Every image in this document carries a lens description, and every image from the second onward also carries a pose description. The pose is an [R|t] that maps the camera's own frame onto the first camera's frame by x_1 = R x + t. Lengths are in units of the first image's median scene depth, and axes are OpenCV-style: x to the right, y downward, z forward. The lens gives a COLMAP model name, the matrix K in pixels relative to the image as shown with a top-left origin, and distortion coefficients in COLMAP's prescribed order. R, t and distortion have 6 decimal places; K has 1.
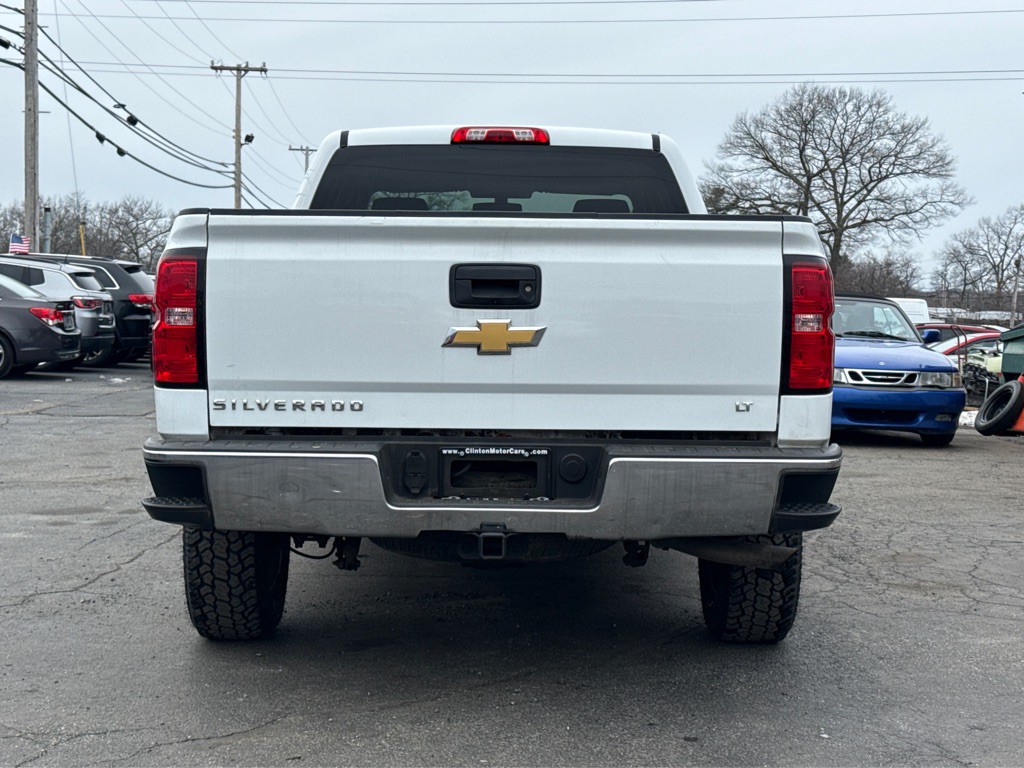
lens RADIAL K [[1760.4, 0, 510.0], [0, 1760.4, 430.9], [0, 0, 1]] dist [0.160327, 0.000000]
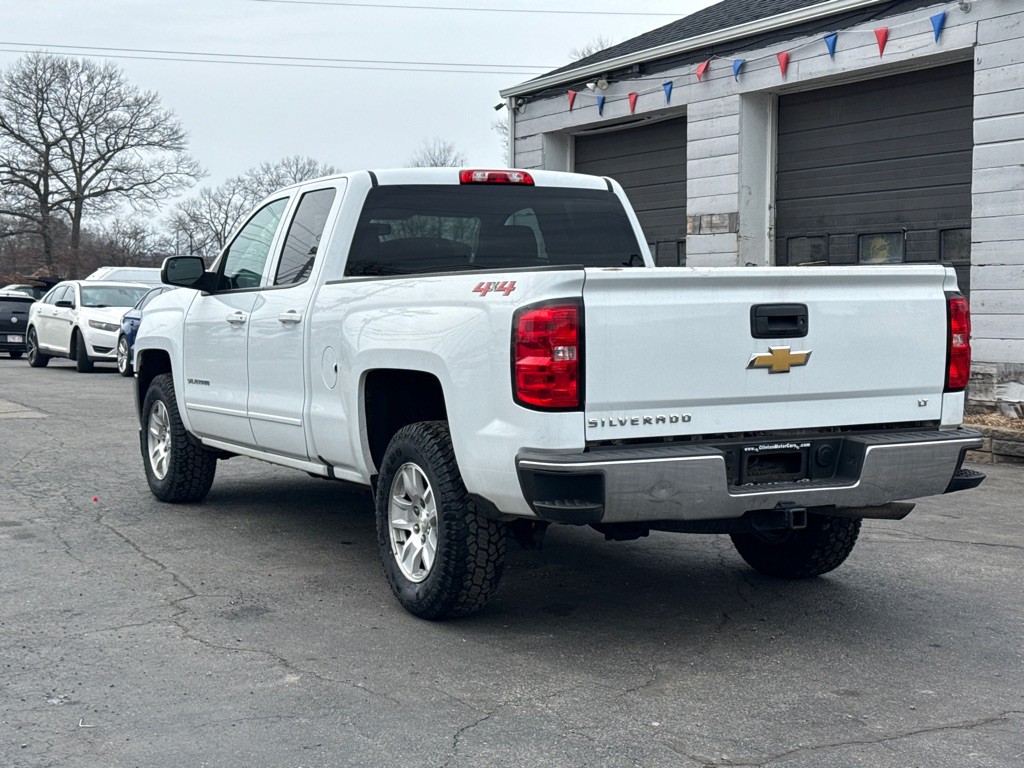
lens RADIAL K [[1760.4, 0, 476.3], [0, 1760.4, 391.7], [0, 0, 1]] dist [0.160327, 0.000000]
pose [[0.885717, -0.048944, 0.461639, -0.802555], [0.047756, 0.998757, 0.014263, -0.058004], [-0.461764, 0.009413, 0.886953, -0.059614]]
